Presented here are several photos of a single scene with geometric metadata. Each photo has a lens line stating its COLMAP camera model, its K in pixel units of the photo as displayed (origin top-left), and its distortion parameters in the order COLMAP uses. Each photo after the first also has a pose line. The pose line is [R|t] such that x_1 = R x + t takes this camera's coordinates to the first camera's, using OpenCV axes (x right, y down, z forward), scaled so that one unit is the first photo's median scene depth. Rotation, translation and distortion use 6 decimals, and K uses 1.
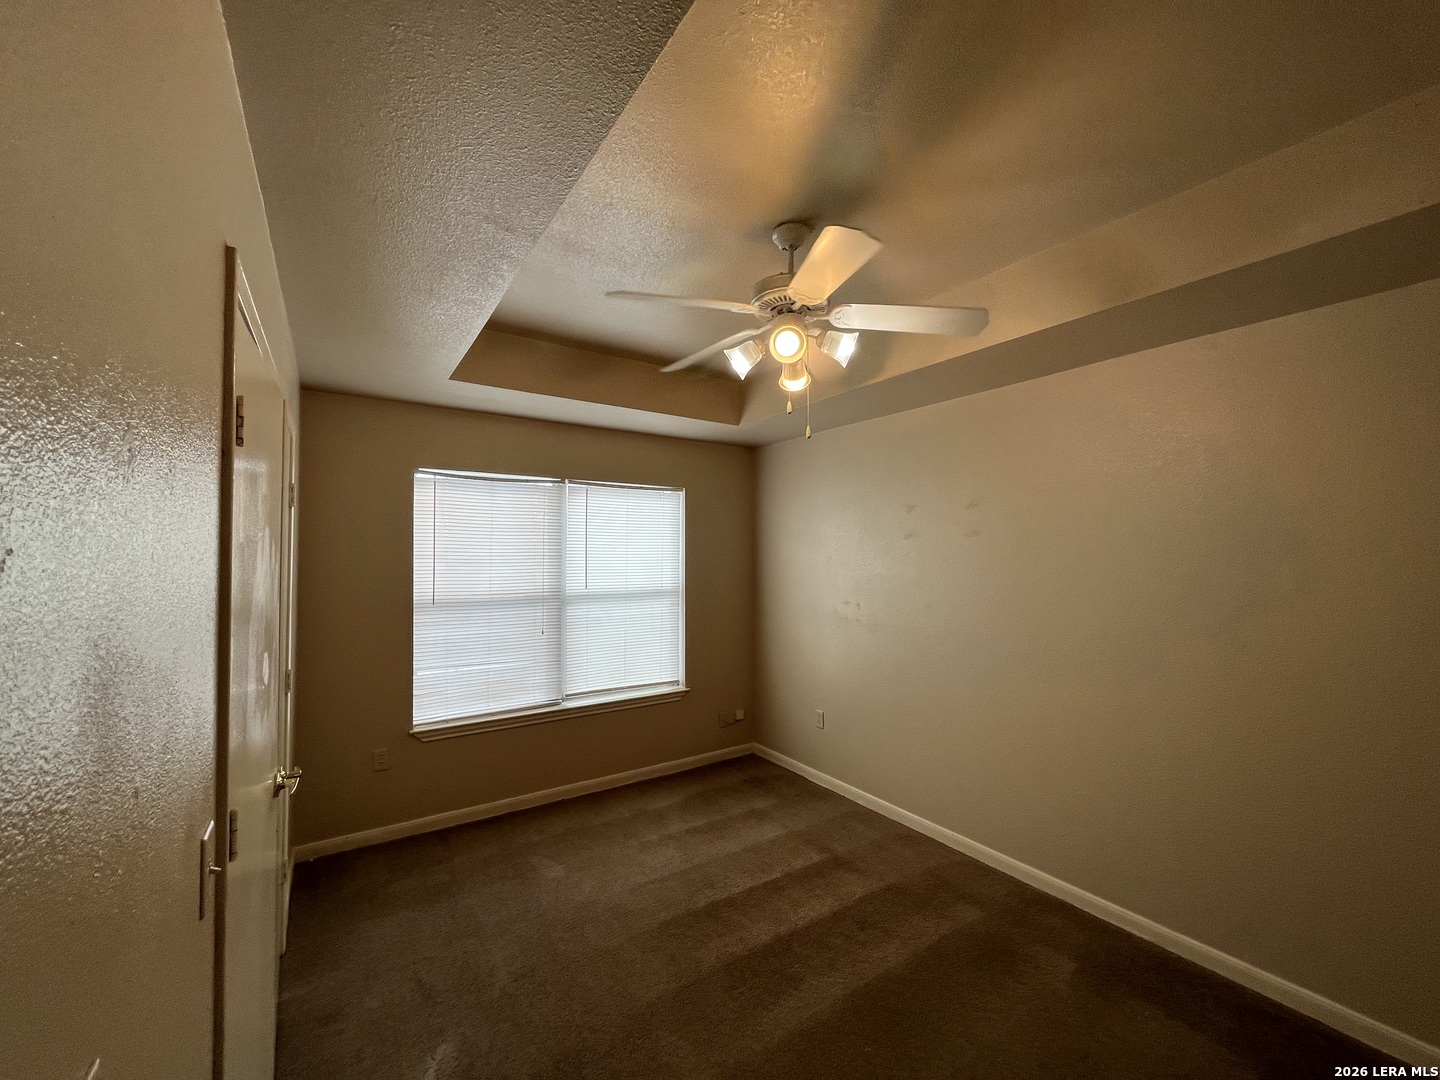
lens RADIAL K [[579.5, 0, 724.6], [0, 579.5, 539.6], [0, 0, 1]] dist [-0.000023, -0.000269]
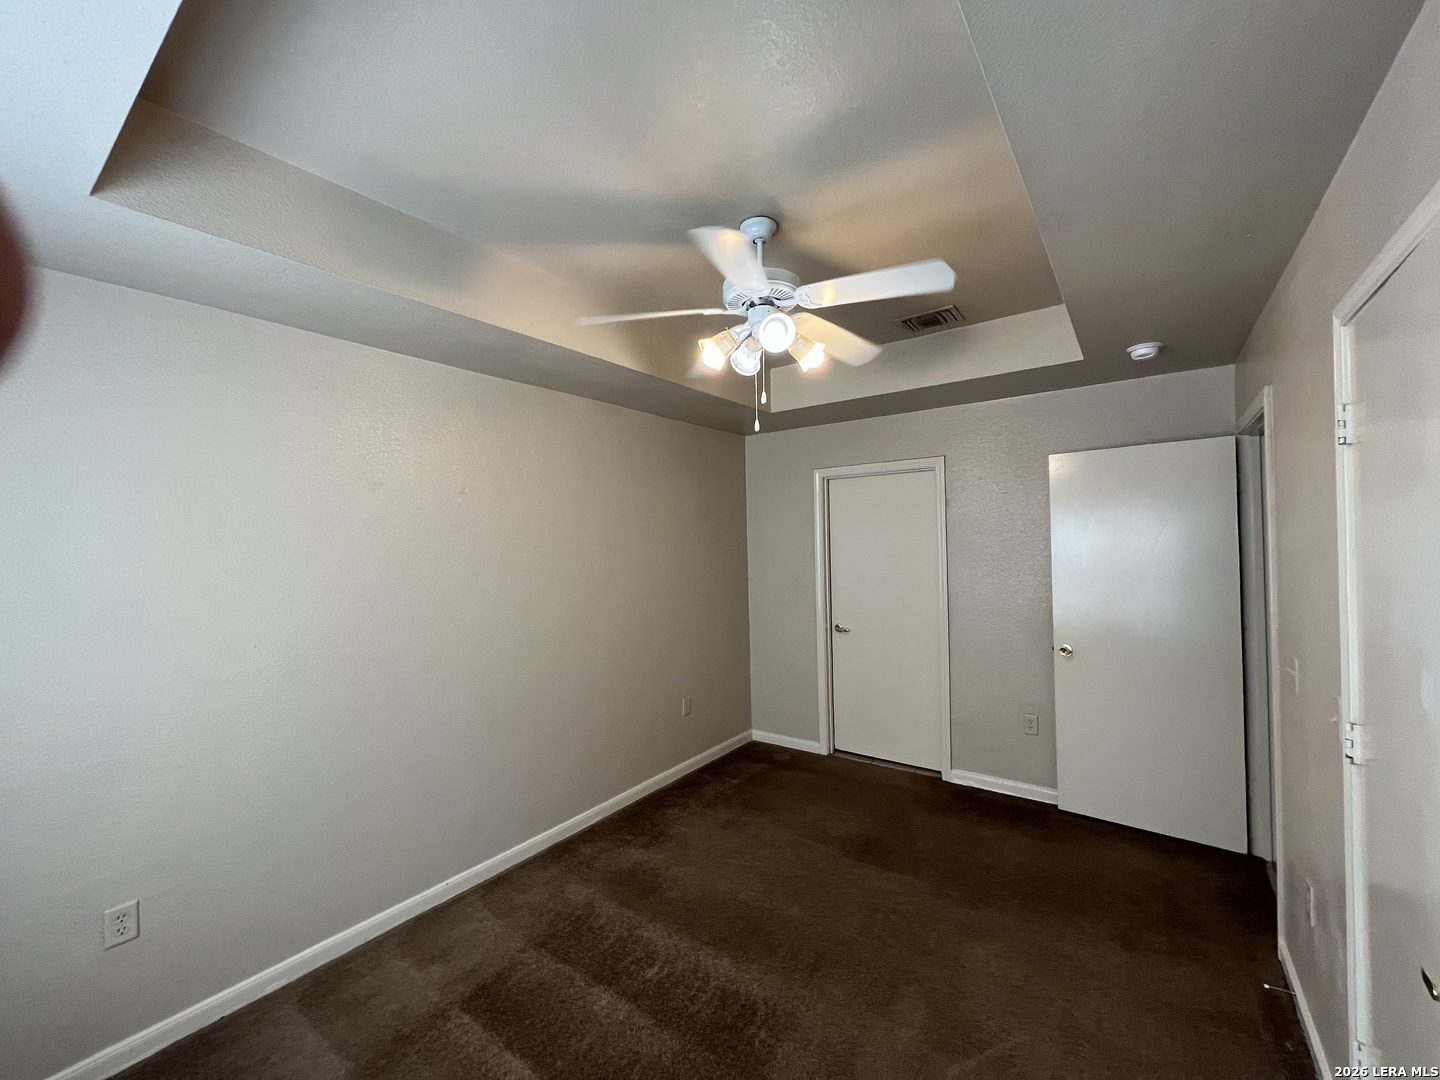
lens RADIAL K [[579.5, 0, 708.0], [0, 579.5, 540.8], [0, 0, 1]] dist [-0.000023, -0.000269]
pose [[-0.335783, 0.016754, 0.941790, -0.643067], [-0.003575, 0.999812, -0.019061, 0.033436], [-0.941933, -0.009767, -0.335660, 1.128869]]
